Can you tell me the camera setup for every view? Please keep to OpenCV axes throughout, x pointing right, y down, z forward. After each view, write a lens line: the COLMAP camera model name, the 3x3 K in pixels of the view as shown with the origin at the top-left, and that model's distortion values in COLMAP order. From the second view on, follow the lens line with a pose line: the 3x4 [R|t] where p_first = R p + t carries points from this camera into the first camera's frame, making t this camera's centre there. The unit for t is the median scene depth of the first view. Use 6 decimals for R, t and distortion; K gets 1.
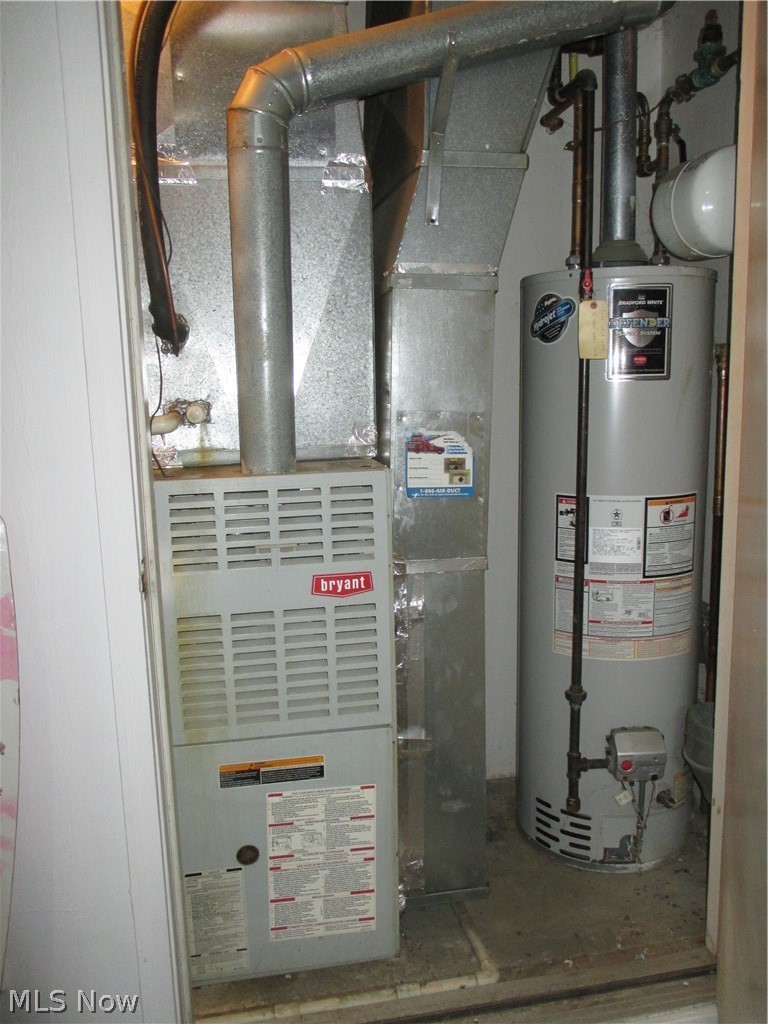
lens RADIAL K [[852.2, 0, 379.4], [0, 852.2, 521.5], [0, 0, 1]] dist [-0.046962, -0.025717]
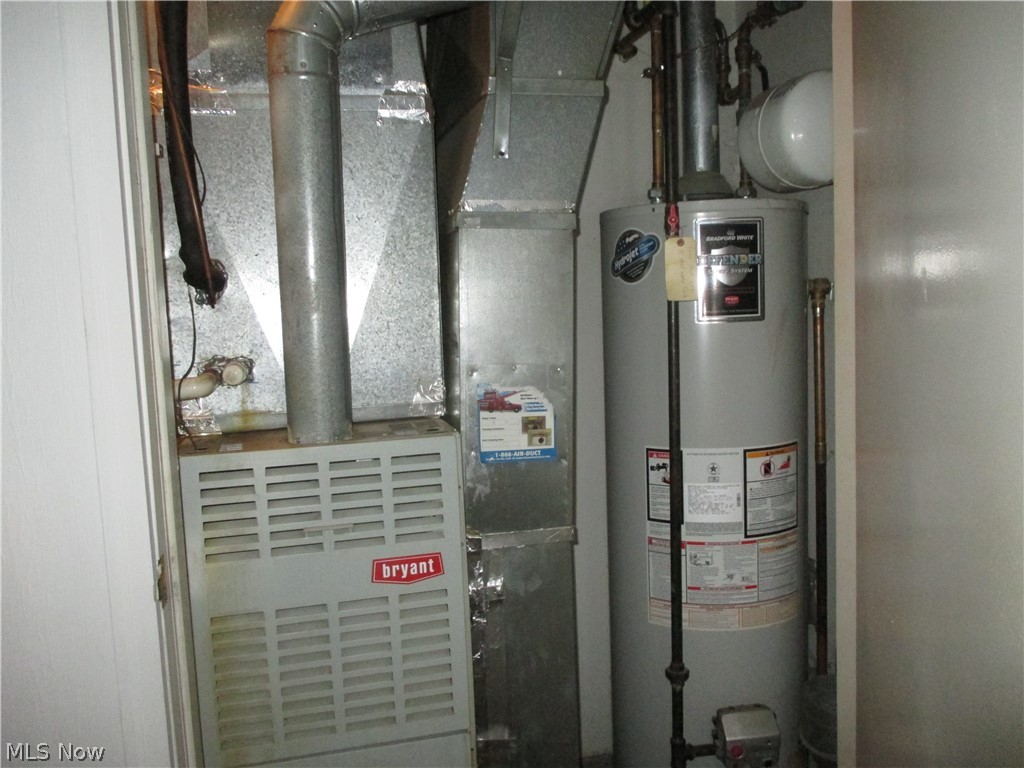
lens RADIAL K [[852.2, 0, 510.8], [0, 852.2, 373.9], [0, 0, 1]] dist [-0.046962, -0.025717]
pose [[0.997759, -0.021794, 0.063261, 0.009778], [0.027165, 0.995982, -0.085336, -0.042945], [-0.061147, 0.086863, 0.994342, 0.117994]]
